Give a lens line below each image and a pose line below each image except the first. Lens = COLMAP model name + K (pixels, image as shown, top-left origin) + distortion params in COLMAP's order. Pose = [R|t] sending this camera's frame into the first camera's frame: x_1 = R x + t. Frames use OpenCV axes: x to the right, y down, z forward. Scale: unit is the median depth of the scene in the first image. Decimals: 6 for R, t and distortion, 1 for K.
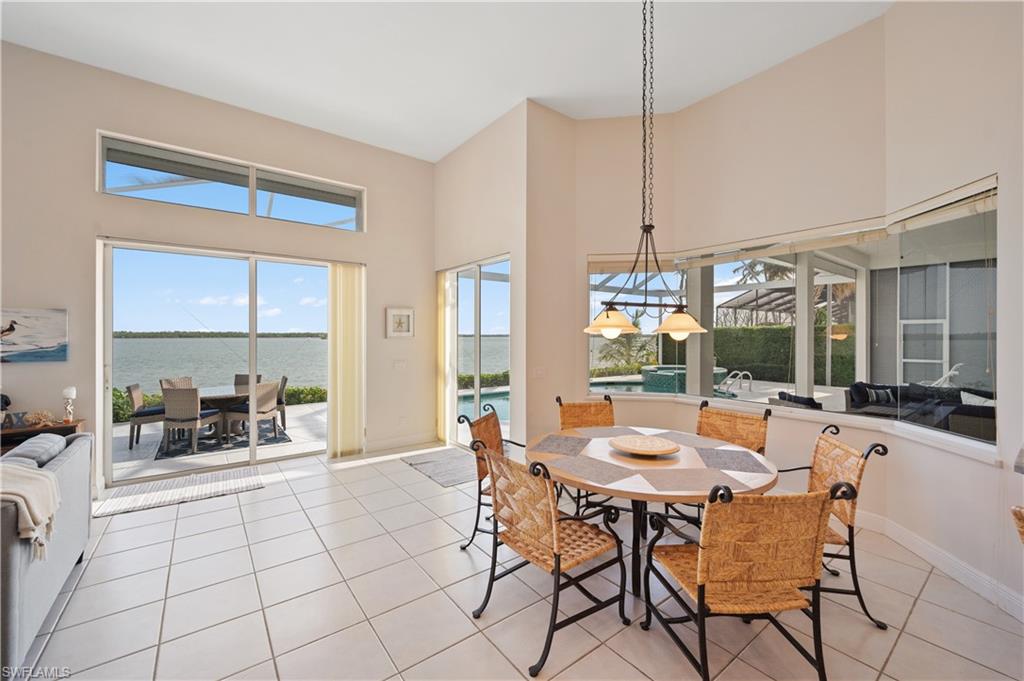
lens RADIAL K [[408.8, 0, 514.6], [0, 408.8, 336.7], [0, 0, 1]] dist [0.000857, 0.000575]
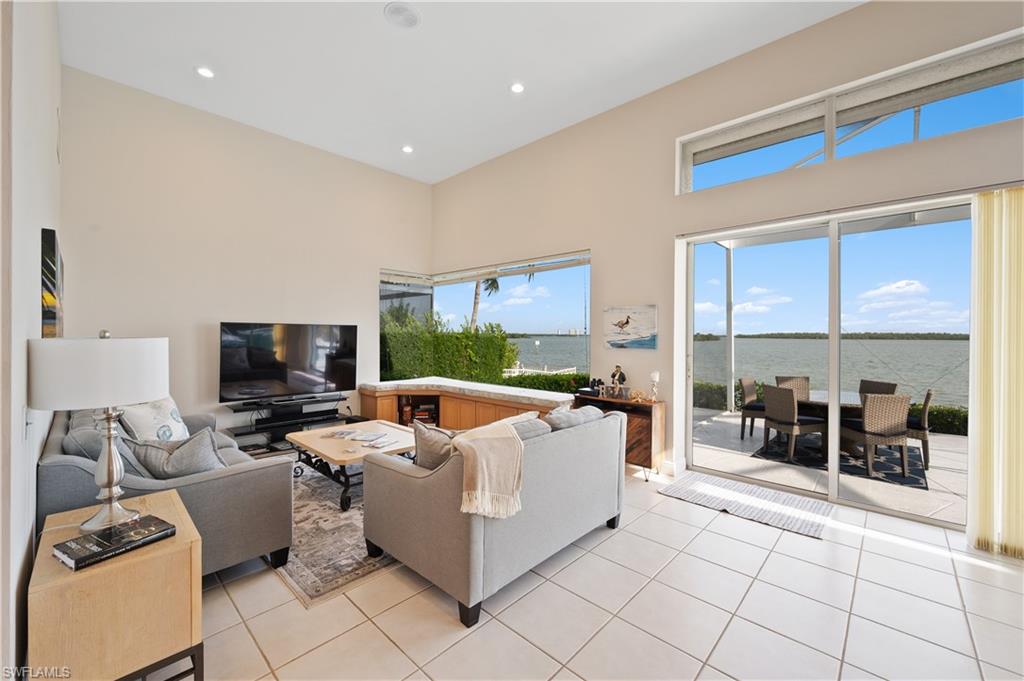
lens RADIAL K [[408.8, 0, 511.5], [0, 408.8, 337.1], [0, 0, 1]] dist [0.000857, 0.000575]
pose [[0.161371, 0.006305, -0.986874, -0.005663], [-0.009009, 0.999947, 0.004915, 0.016440], [0.986853, 0.008098, 0.161419, 0.288457]]
